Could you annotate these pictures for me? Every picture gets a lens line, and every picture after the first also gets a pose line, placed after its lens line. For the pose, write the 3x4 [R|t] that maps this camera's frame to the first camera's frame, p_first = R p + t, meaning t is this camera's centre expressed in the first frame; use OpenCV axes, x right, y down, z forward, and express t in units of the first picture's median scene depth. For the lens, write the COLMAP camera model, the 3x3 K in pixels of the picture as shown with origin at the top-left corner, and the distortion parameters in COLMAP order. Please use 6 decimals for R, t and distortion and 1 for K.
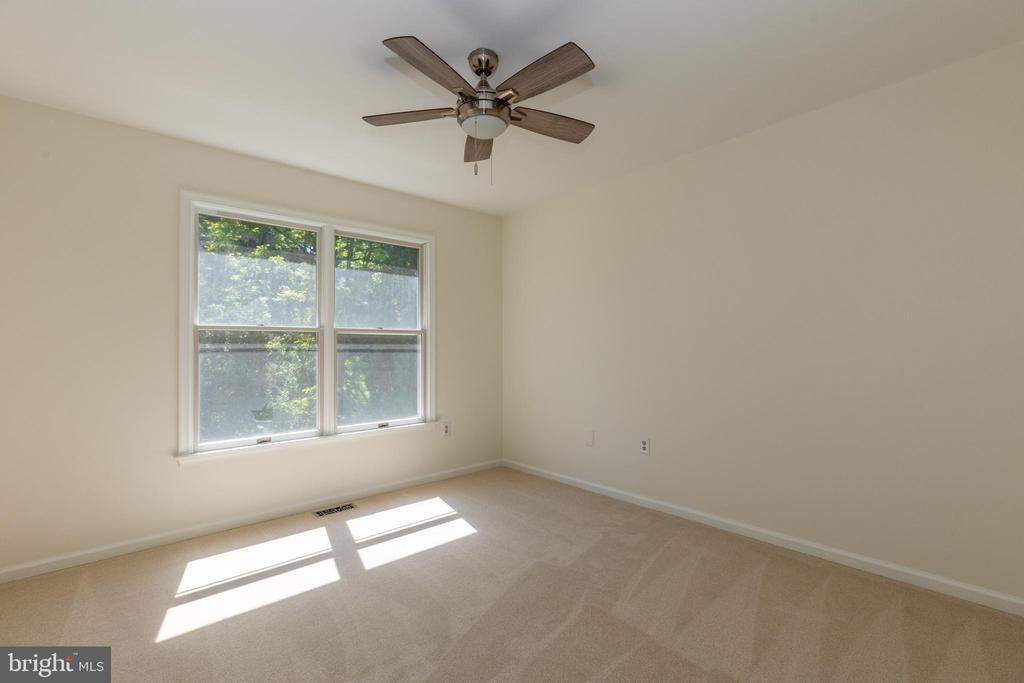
lens RADIAL K [[456.7, 0, 511.9], [0, 456.7, 347.1], [0, 0, 1]] dist [-0.000214, 0.000049]
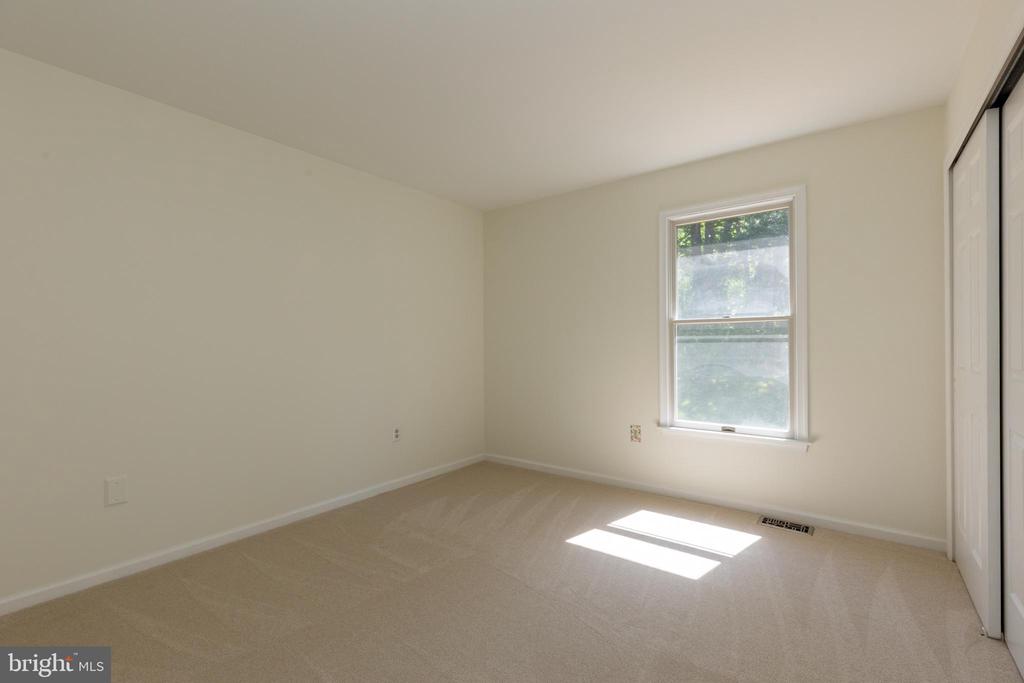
lens RADIAL K [[458.4, 0, 512.0], [0, 458.4, 341.5], [0, 0, 1]] dist [0.000995, 0.000275]
pose [[0.190504, 0.006240, -0.981667, 0.457269], [0.006050, 0.999953, 0.007530, -0.003898], [0.981668, -0.007374, 0.190457, 0.404350]]
